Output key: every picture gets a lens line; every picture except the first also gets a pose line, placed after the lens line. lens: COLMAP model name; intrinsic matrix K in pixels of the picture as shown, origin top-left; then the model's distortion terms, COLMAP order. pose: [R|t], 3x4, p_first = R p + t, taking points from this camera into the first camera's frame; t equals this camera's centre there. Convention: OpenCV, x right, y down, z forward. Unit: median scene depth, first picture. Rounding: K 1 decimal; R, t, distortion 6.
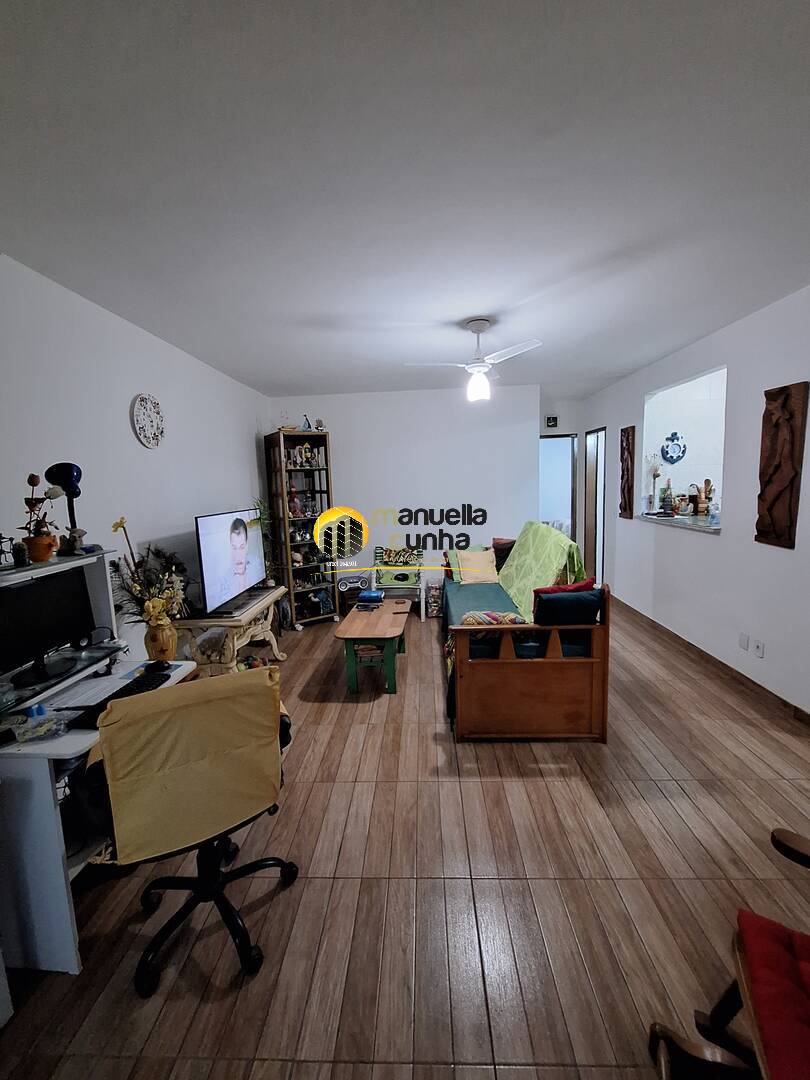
lens RADIAL K [[430.8, 0, 408.0], [0, 430.8, 537.9], [0, 0, 1]] dist [-0.009411, 0.003439]
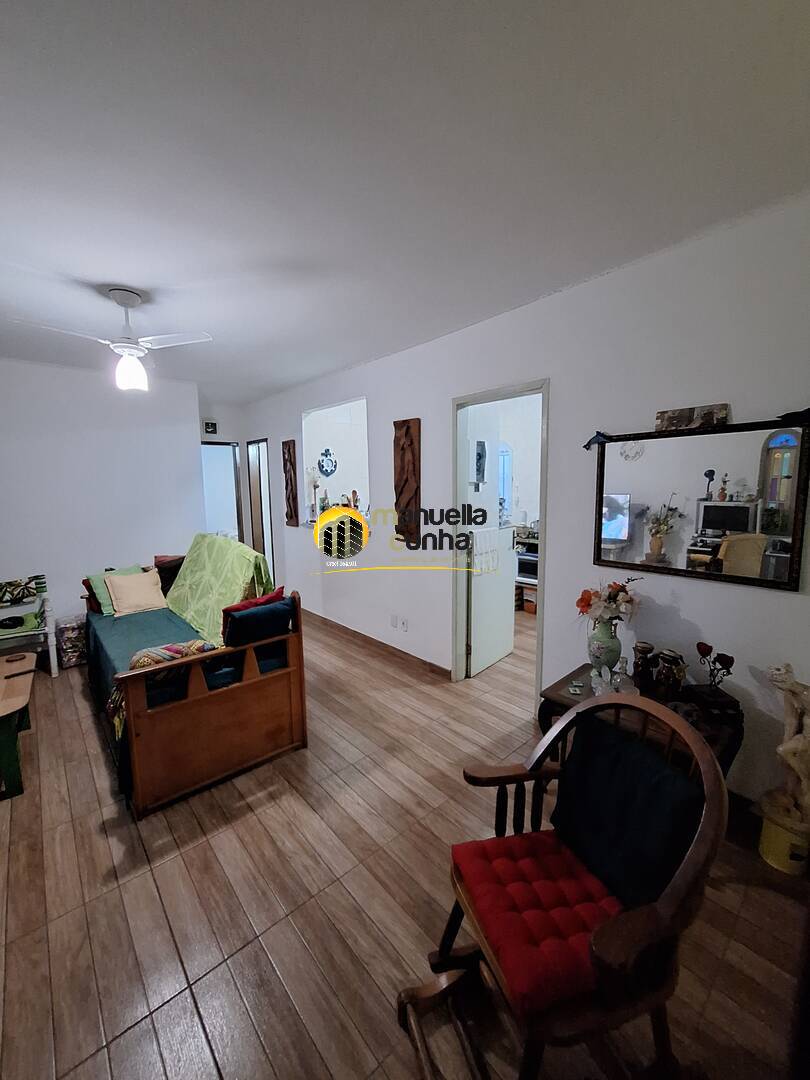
lens RADIAL K [[430.8, 0, 406.7], [0, 430.8, 536.7], [0, 0, 1]] dist [-0.009411, 0.003439]
pose [[0.723237, -0.059348, 0.688045, -0.037291], [0.077348, 0.996993, 0.004692, -0.005234], [-0.686255, 0.049825, 0.725653, 0.068873]]
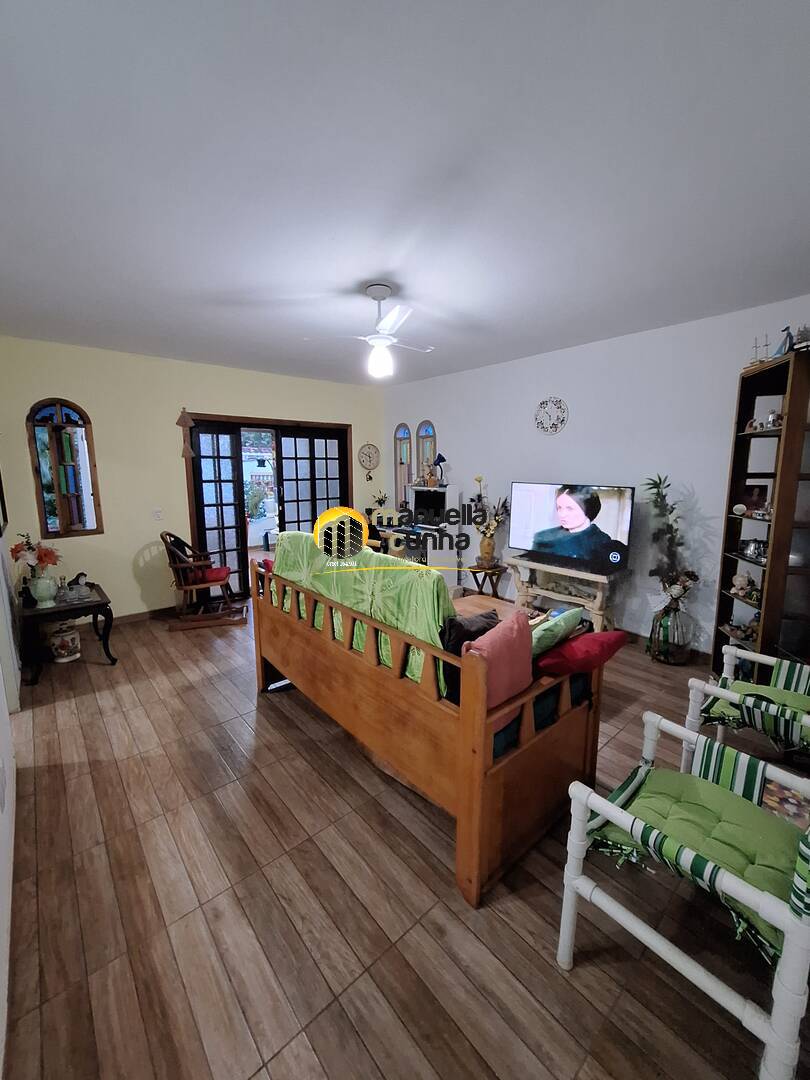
lens RADIAL K [[430.8, 0, 402.6], [0, 430.8, 536.0], [0, 0, 1]] dist [-0.009411, 0.003439]
pose [[-0.731402, 0.145565, -0.666230, 0.850123], [-0.054992, 0.961182, 0.270380, -0.263666], [0.679726, 0.234394, -0.695005, 1.888517]]
